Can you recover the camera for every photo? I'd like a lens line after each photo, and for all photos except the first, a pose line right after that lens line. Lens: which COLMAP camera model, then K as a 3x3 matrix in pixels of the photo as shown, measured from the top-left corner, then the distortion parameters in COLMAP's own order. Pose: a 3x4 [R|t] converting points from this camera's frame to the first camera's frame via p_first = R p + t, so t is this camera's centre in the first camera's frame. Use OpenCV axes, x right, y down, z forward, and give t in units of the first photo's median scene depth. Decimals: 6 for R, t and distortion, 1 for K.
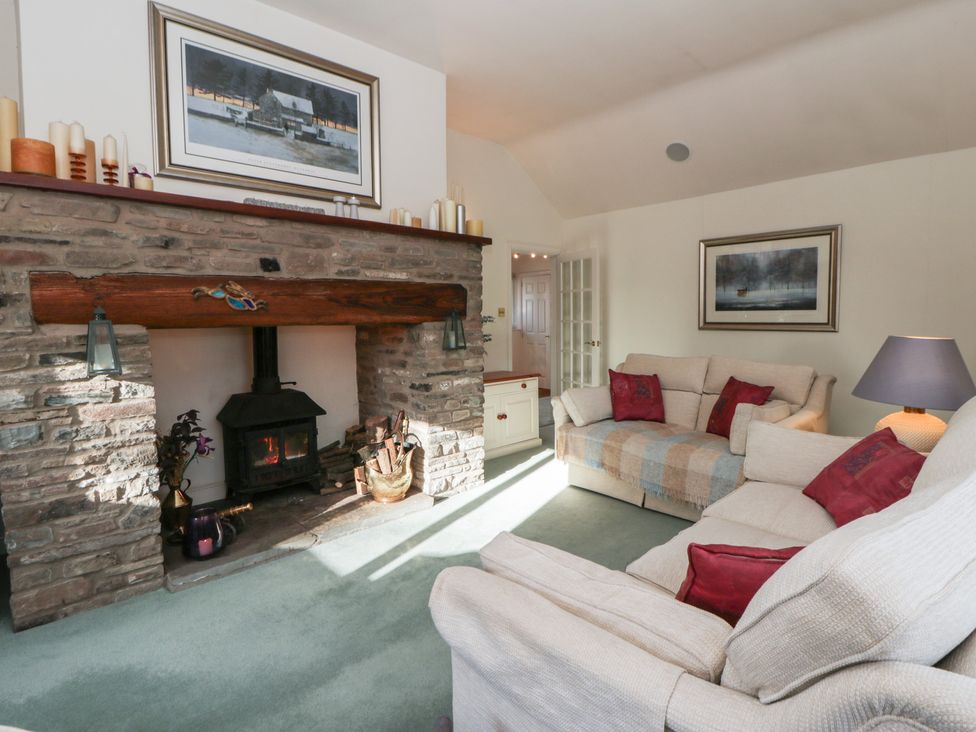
lens RADIAL K [[515.1, 0, 502.4], [0, 515.1, 349.9], [0, 0, 1]] dist [-0.002710, -0.010562]
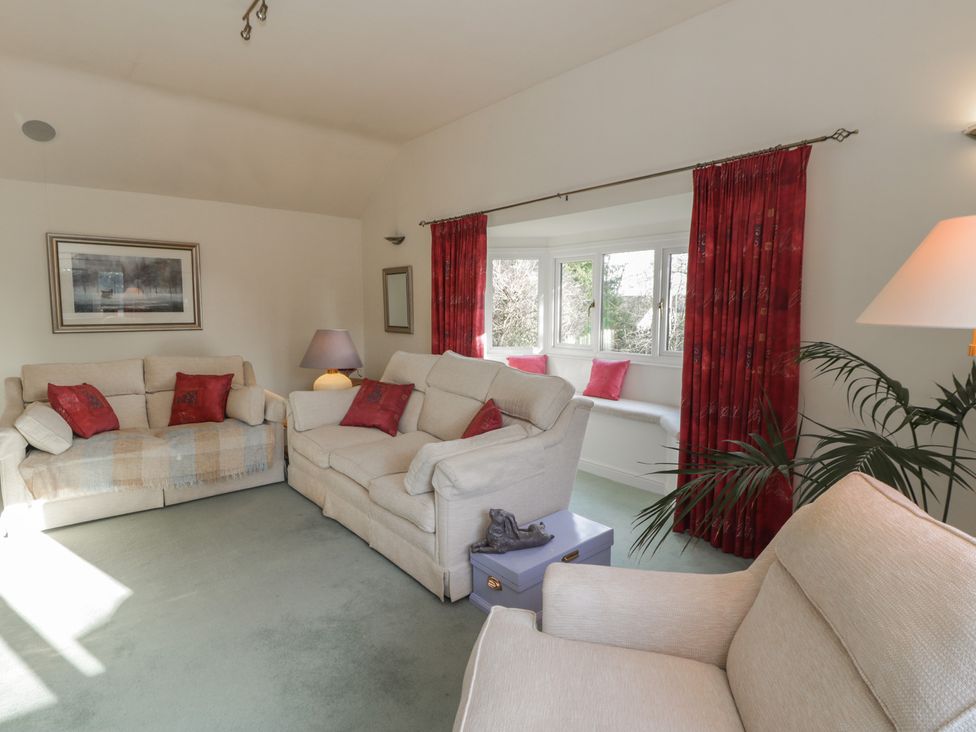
lens RADIAL K [[515.1, 0, 502.4], [0, 515.1, 349.9], [0, 0, 1]] dist [-0.002710, -0.010562]
pose [[0.059768, -0.075842, 0.995327, -0.747840], [0.063905, 0.995355, 0.072007, -0.040178], [-0.996165, 0.059302, 0.064337, 0.266359]]
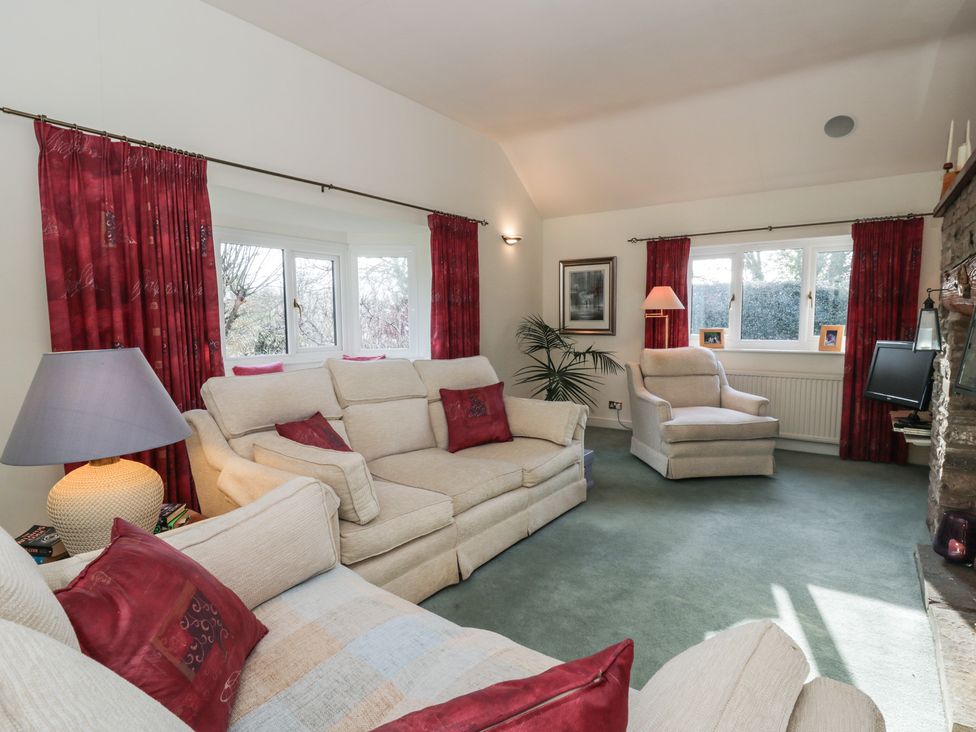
lens RADIAL K [[532.3, 0, 488.0], [0, 532.3, 366.0], [0, 0, 1]] dist [-0.000661, 0.000411]
pose [[-0.984142, 0.037052, -0.173471, 0.349006], [0.009430, 0.987487, 0.157421, -0.094308], [0.177133, 0.153289, -0.972176, 1.451656]]
